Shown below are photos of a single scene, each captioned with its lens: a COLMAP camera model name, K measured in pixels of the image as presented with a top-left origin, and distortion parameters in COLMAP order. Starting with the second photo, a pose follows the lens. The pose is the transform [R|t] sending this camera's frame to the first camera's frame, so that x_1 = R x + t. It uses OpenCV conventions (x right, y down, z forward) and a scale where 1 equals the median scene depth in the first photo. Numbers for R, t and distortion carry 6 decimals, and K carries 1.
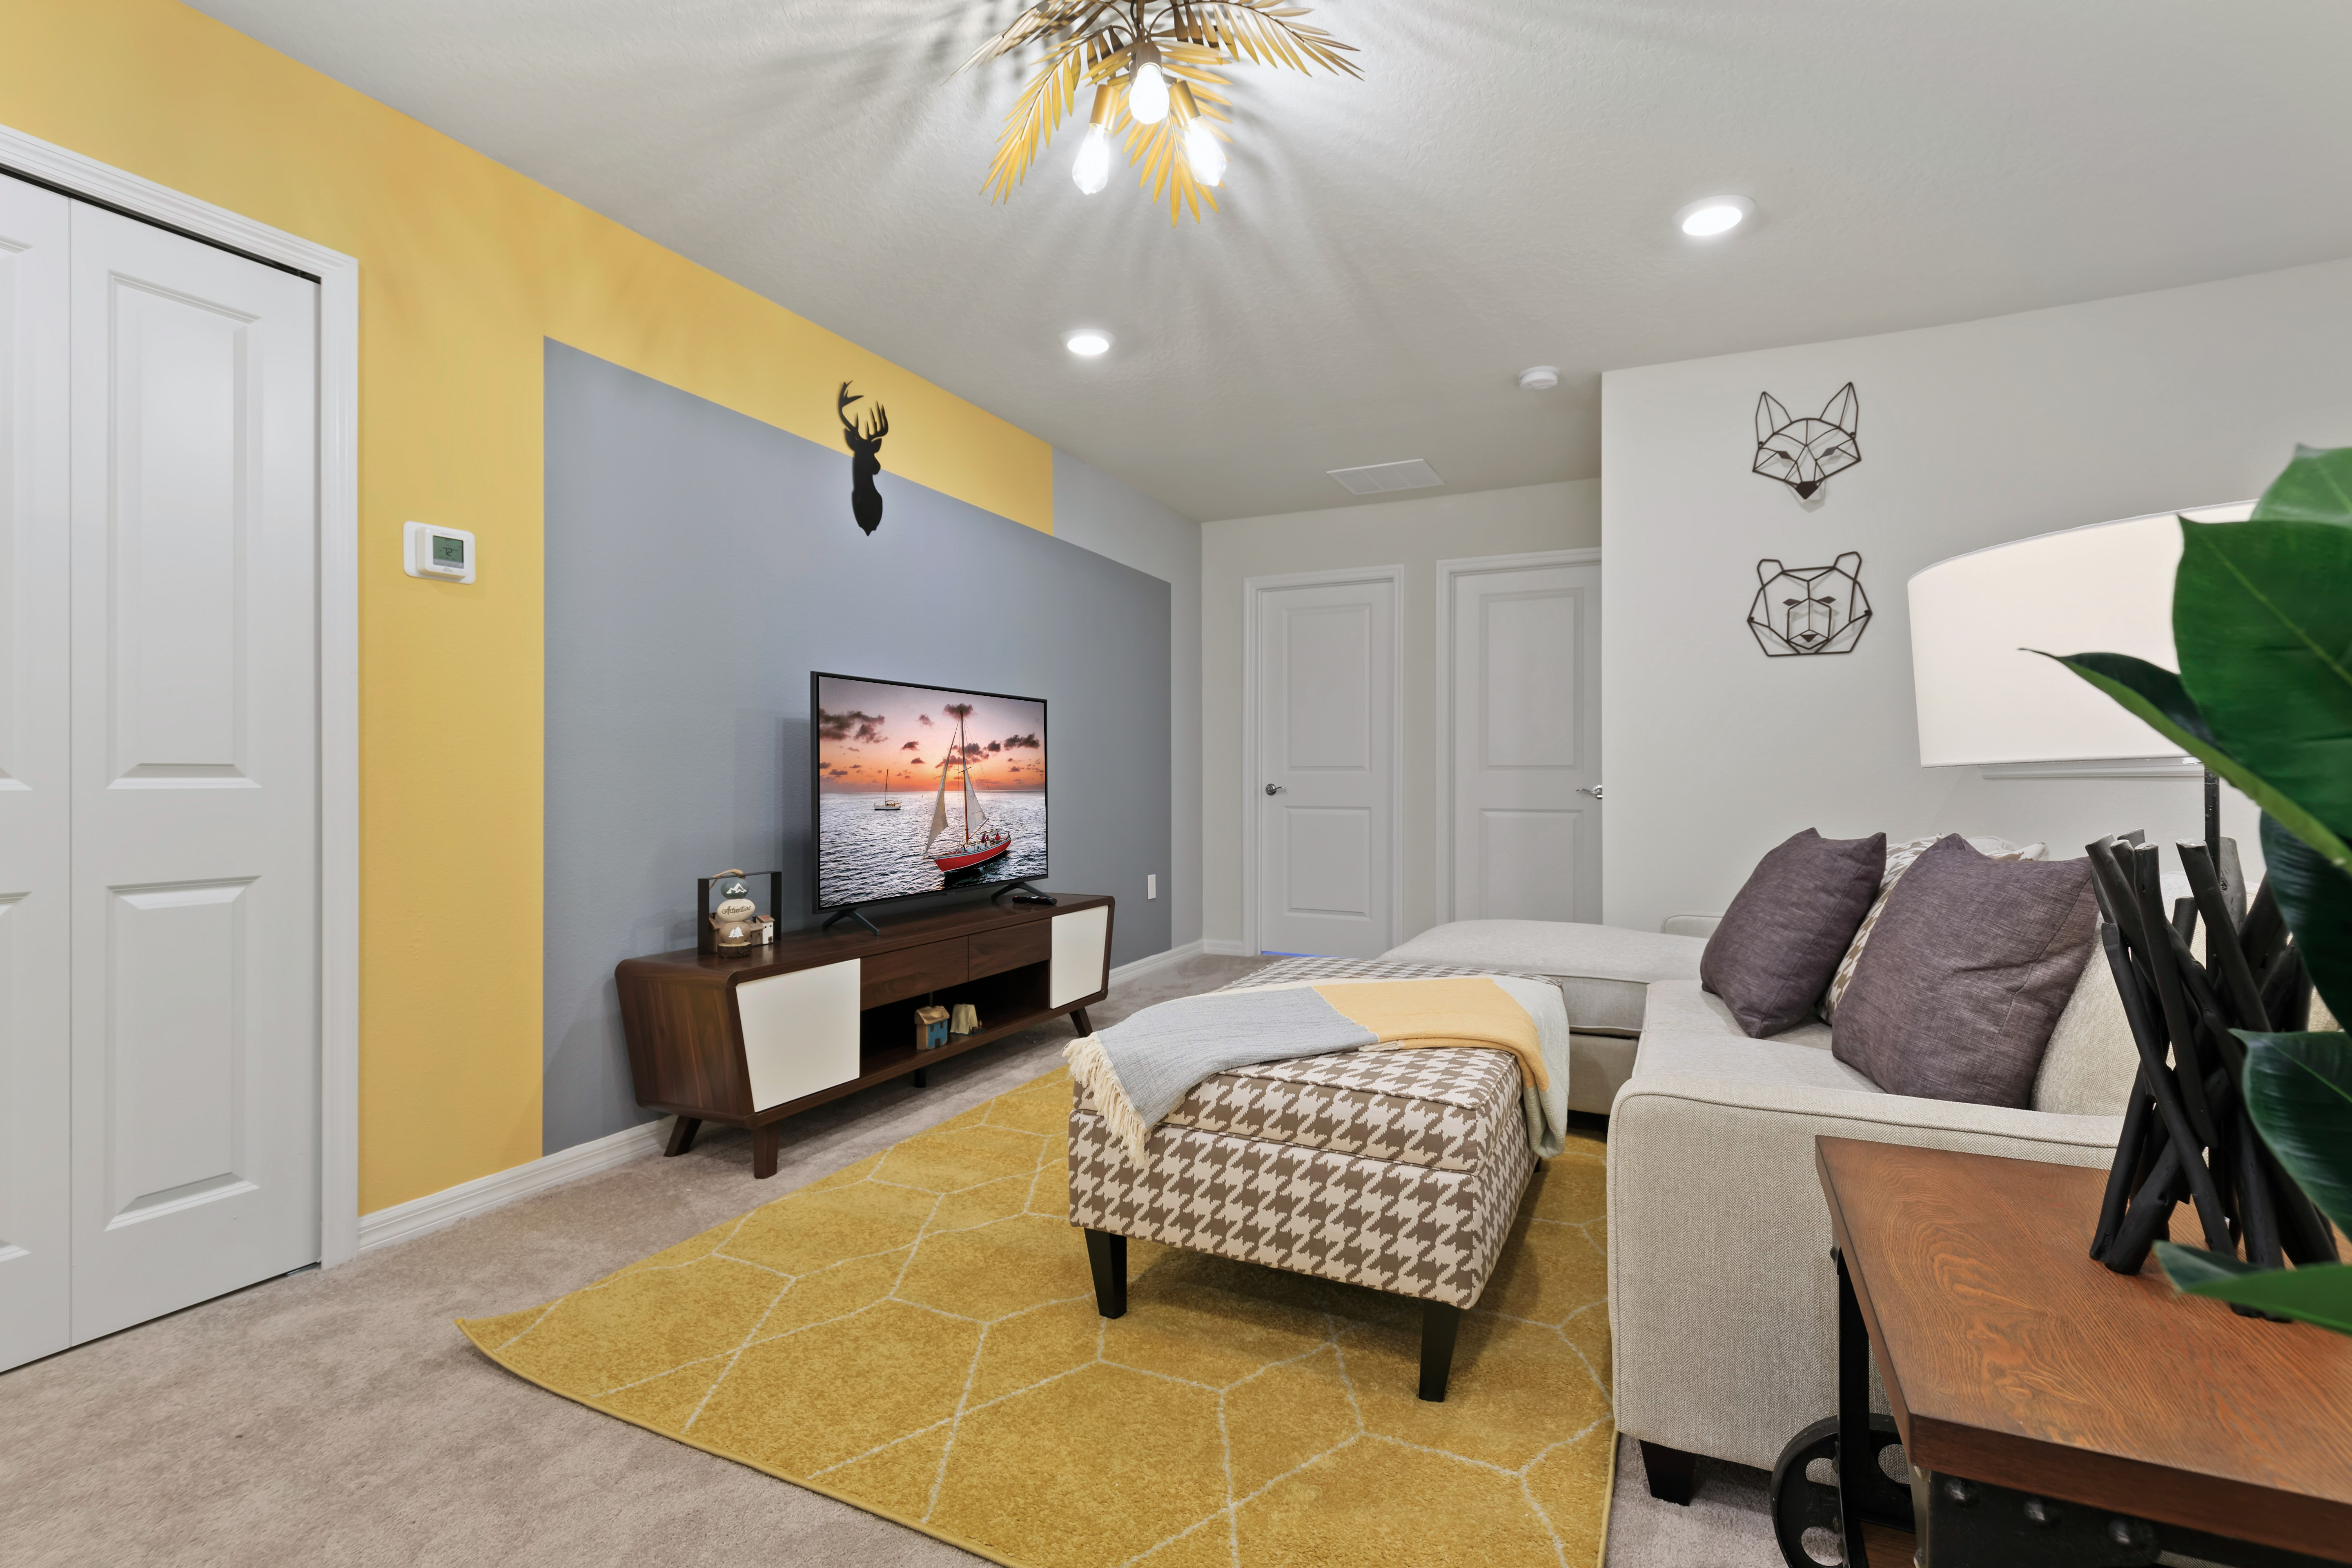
lens RADIAL K [[1070.0, 0, 1180.1], [0, 1070.0, 785.4], [0, 0, 1]] dist [0.001162, -0.000514]
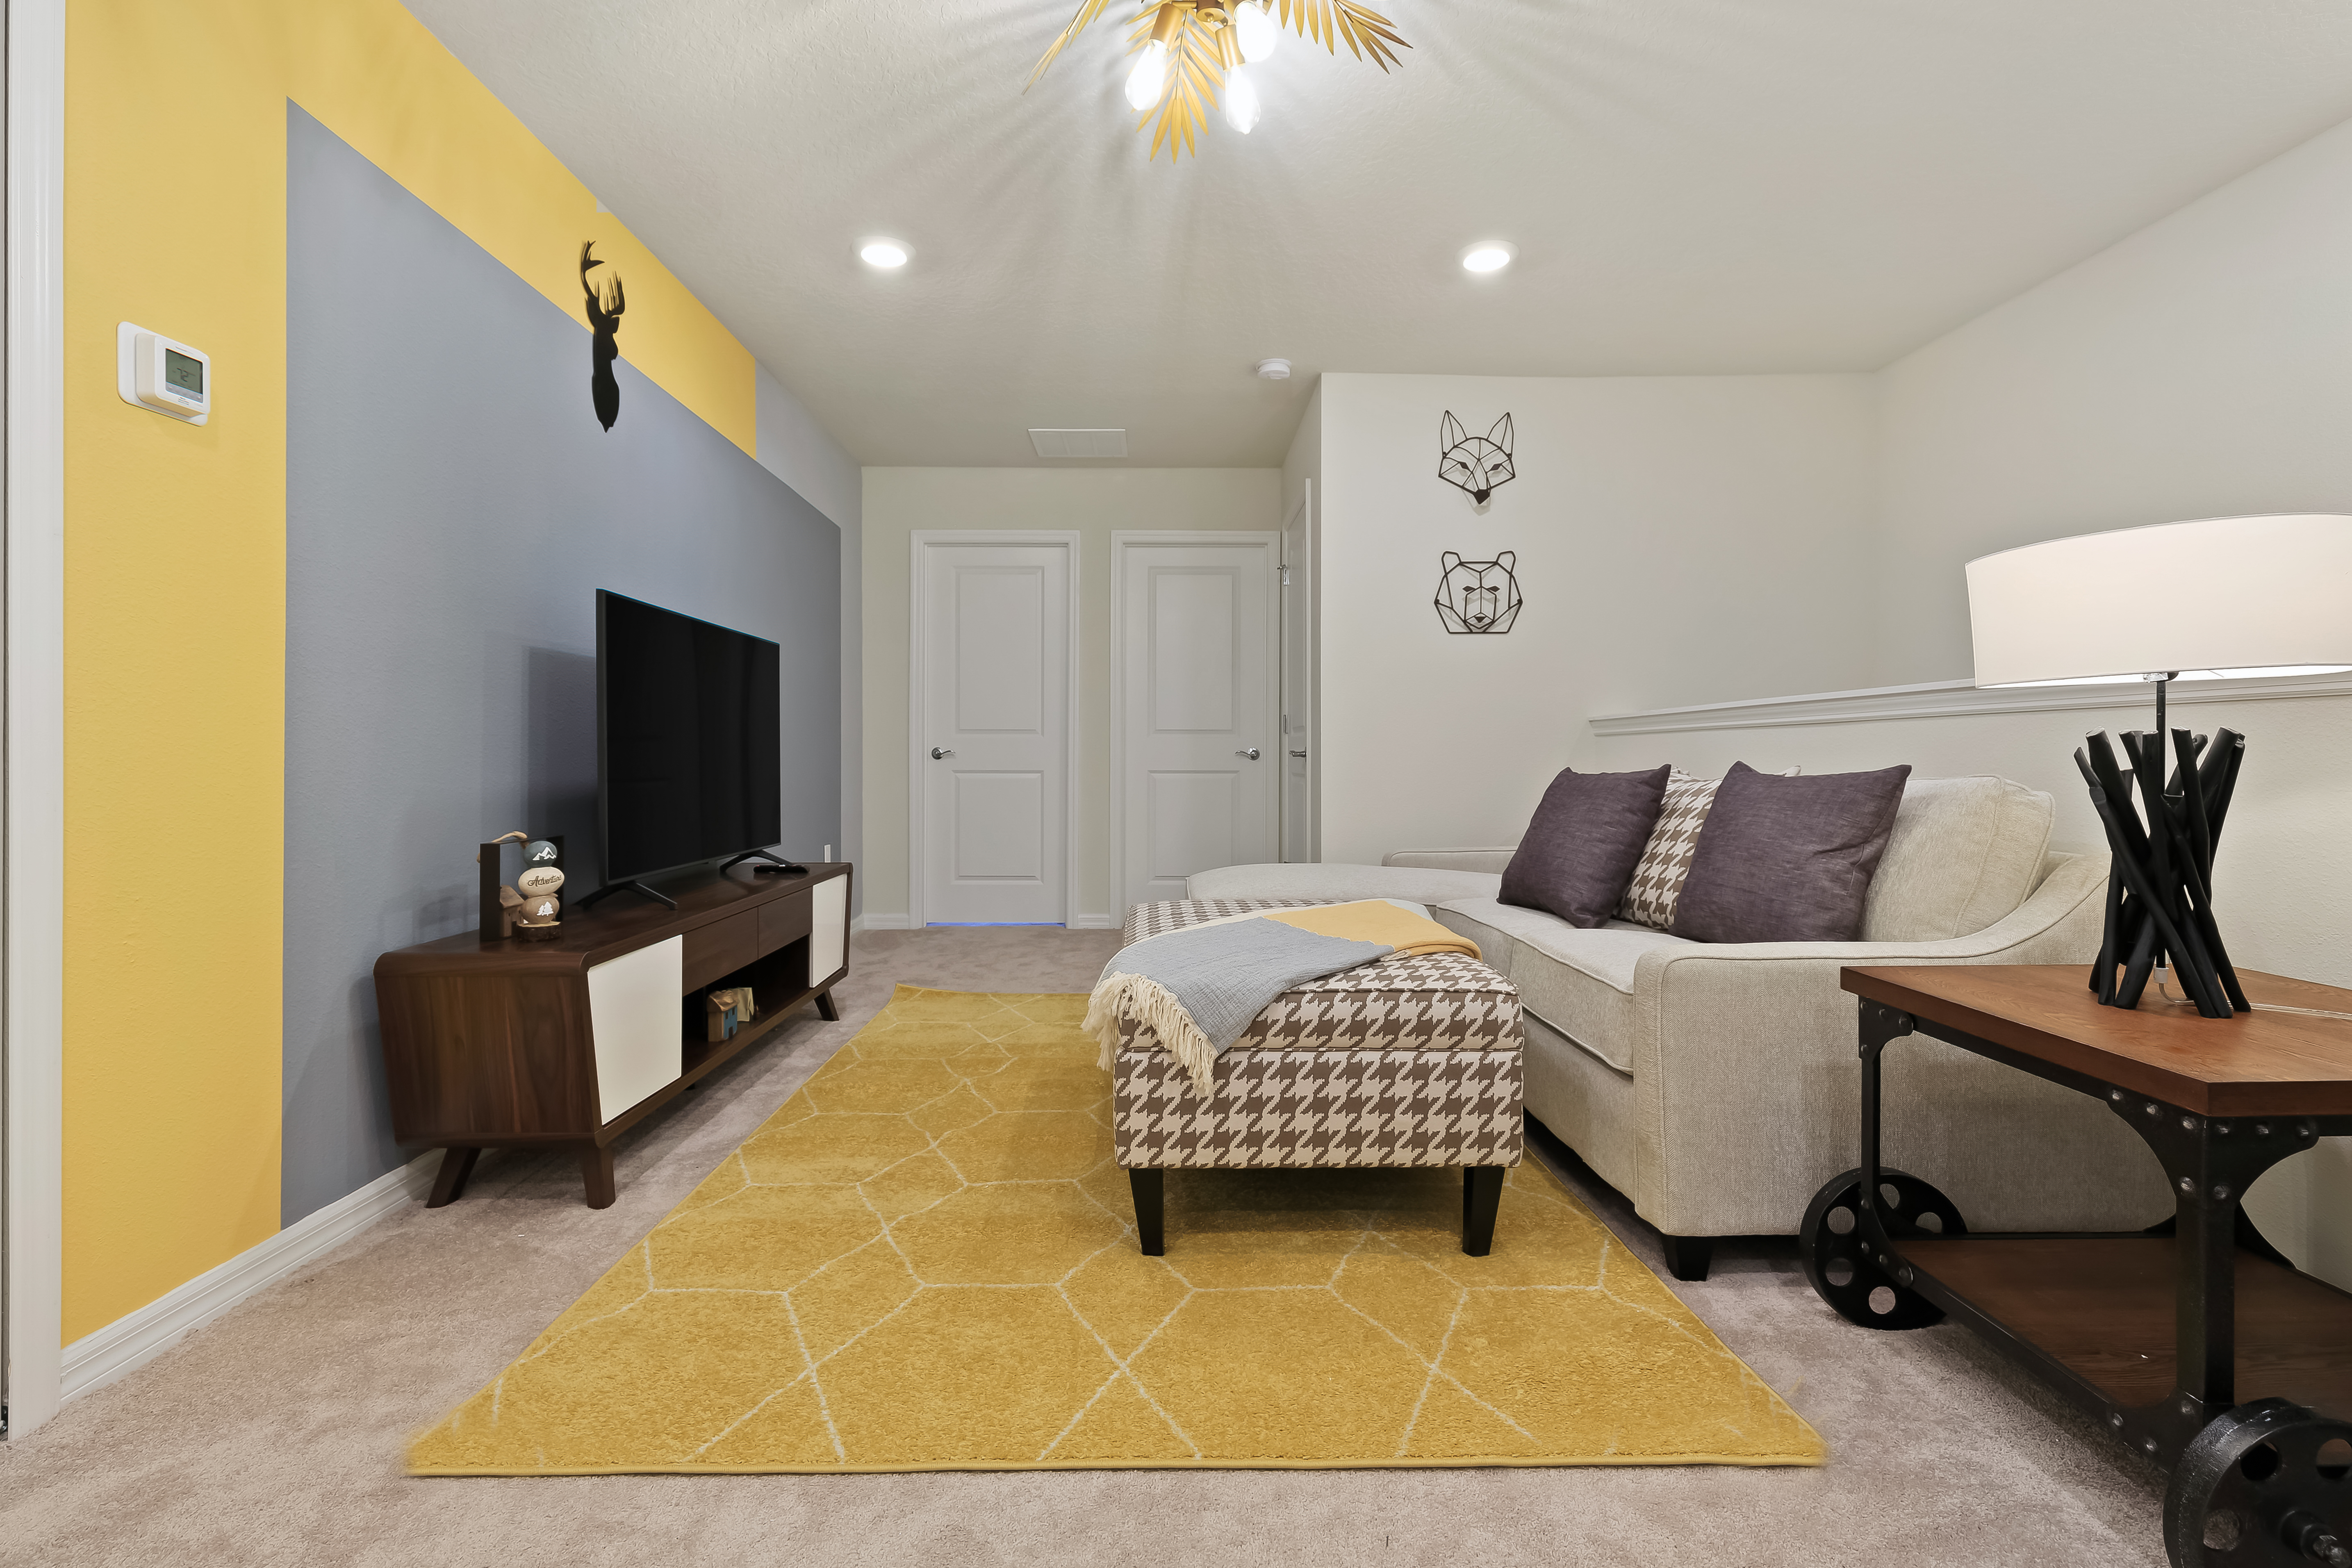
lens RADIAL K [[1091.8, 0, 1171.8], [0, 1091.8, 766.2], [0, 0, 1]] dist [-0.000373, -0.000730]
pose [[0.895854, -0.004479, 0.444327, -0.383613], [0.004067, 0.999990, 0.001879, 0.034275], [-0.444331, 0.000124, 0.895863, 0.071113]]
